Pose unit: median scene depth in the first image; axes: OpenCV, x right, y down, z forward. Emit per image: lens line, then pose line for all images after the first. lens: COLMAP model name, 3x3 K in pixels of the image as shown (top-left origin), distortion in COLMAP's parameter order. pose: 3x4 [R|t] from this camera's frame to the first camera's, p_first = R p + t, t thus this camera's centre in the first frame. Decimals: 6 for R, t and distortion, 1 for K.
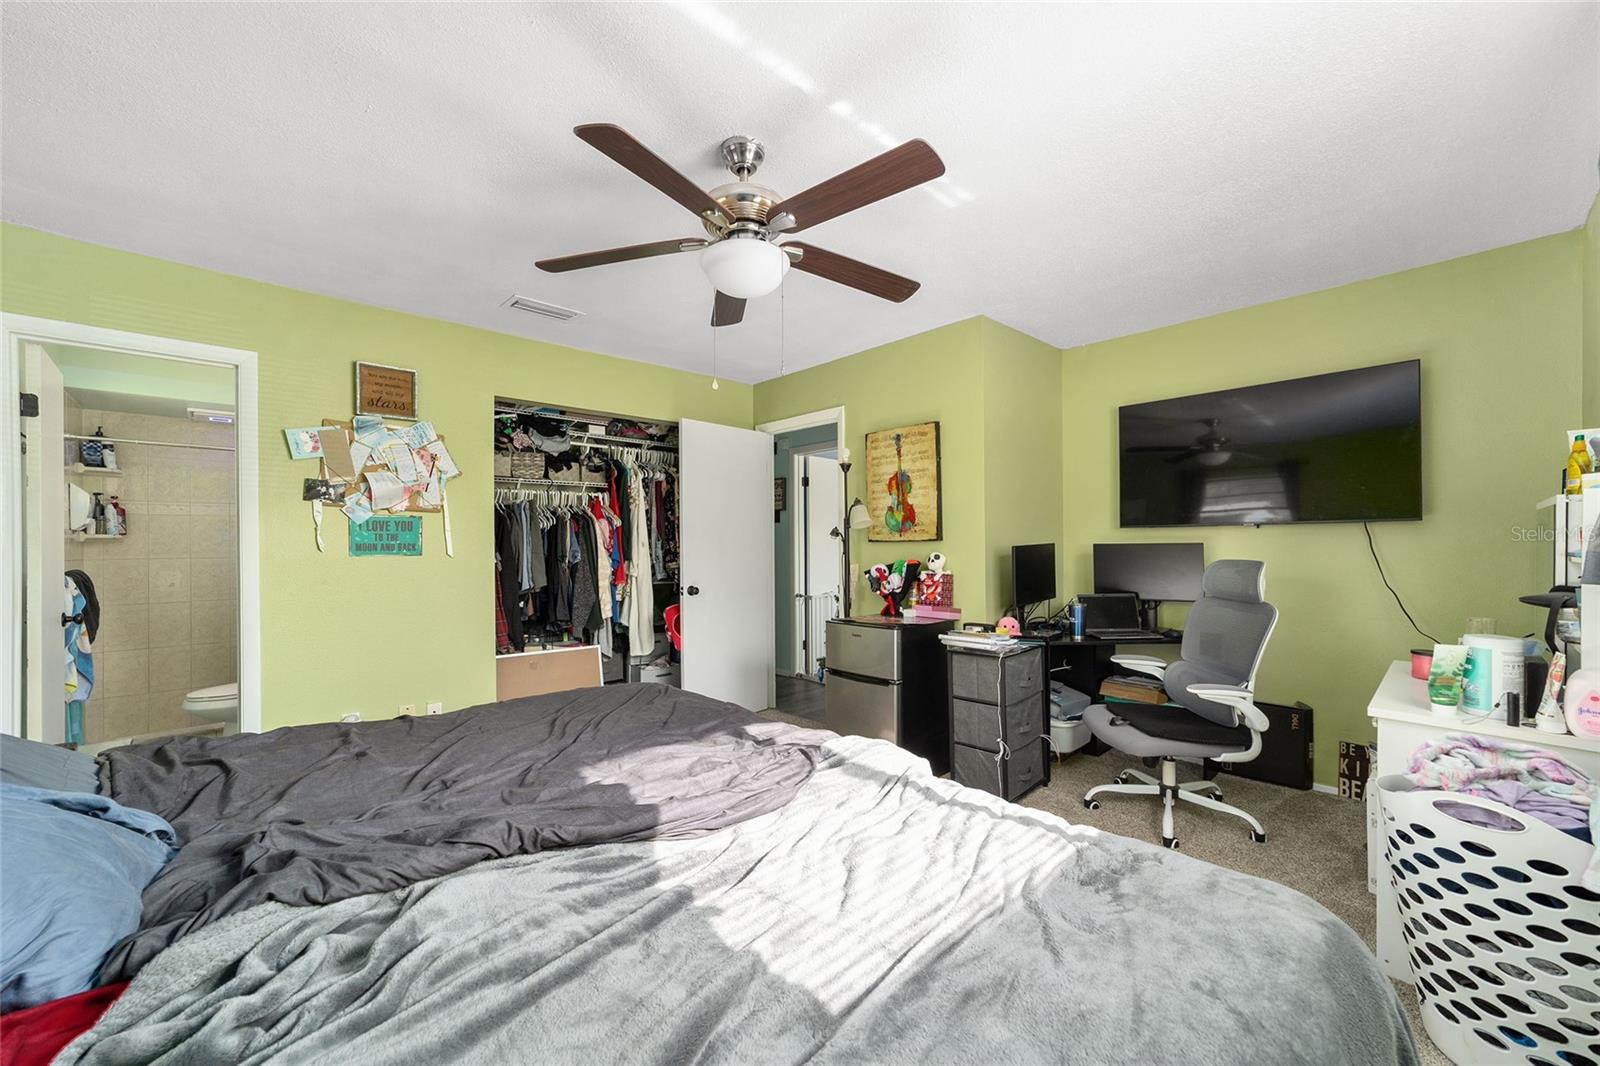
lens RADIAL K [[616.2, 0, 805.7], [0, 616.2, 540.8], [0, 0, 1]] dist [-0.011859, 0.005788]
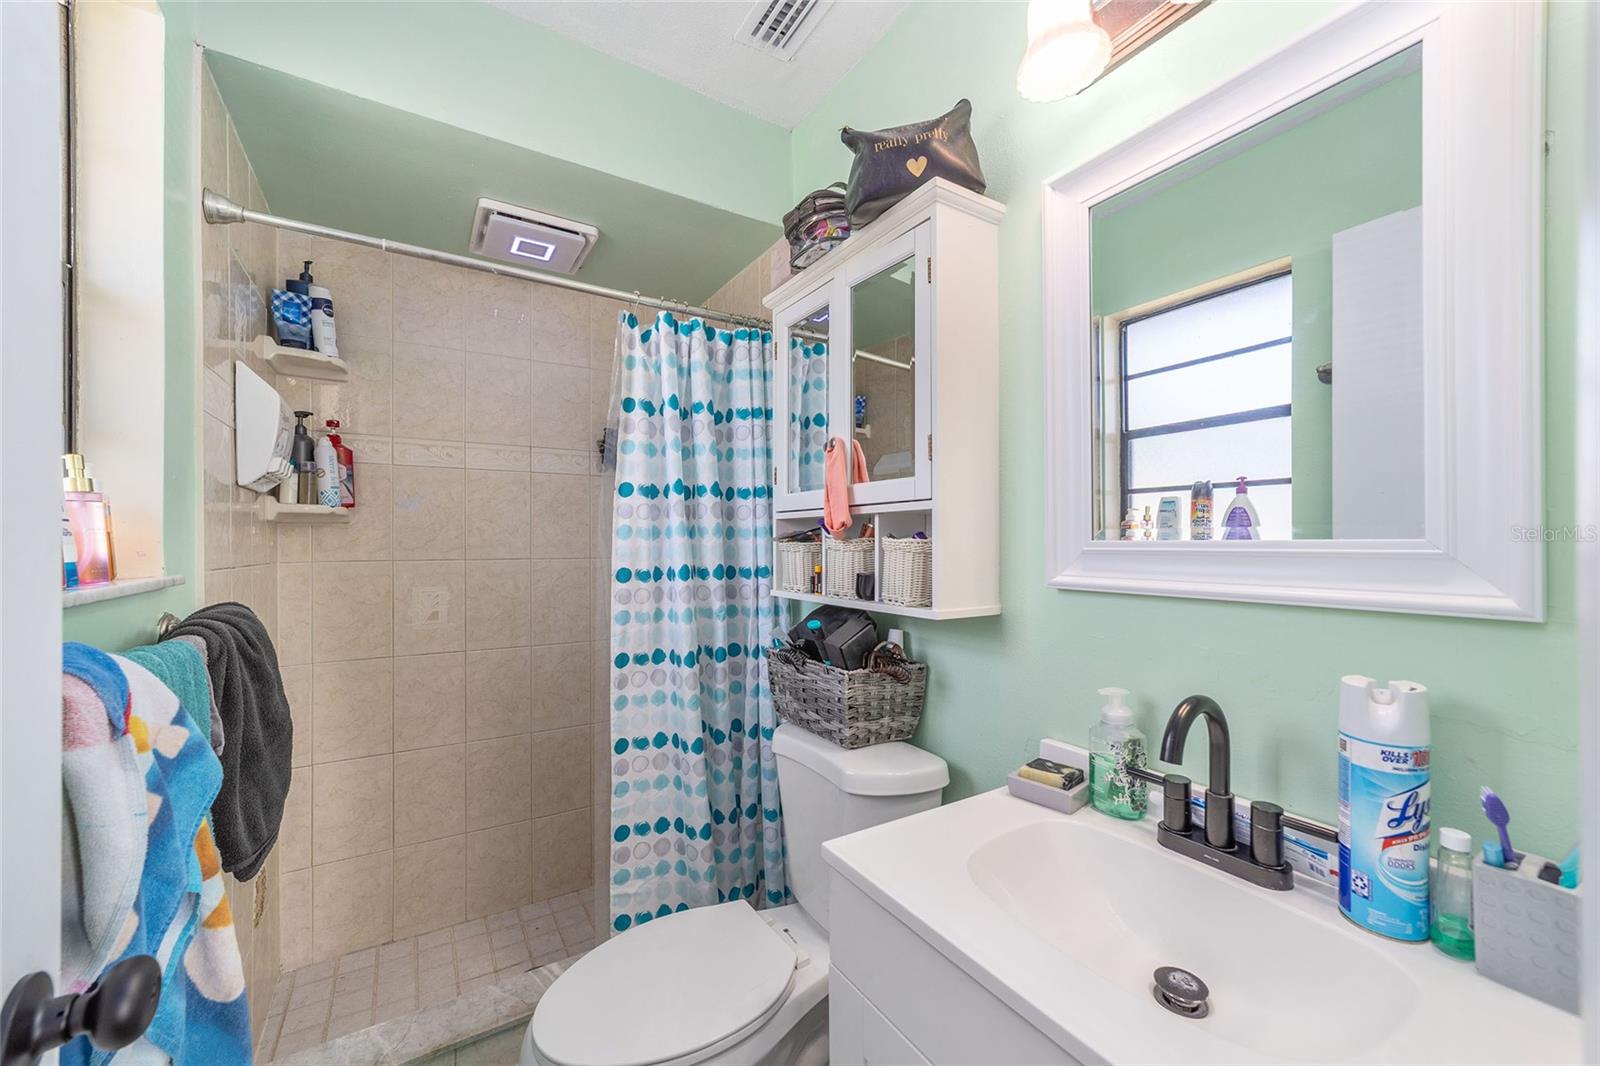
lens RADIAL K [[616.2, 0, 795.0], [0, 616.2, 537.7], [0, 0, 1]] dist [-0.011859, 0.005788]
pose [[0.979677, 0.003743, -0.200547, -0.721184], [-0.003736, 0.999993, 0.000412, 0.011617], [0.200547, 0.000346, 0.979684, 0.640771]]
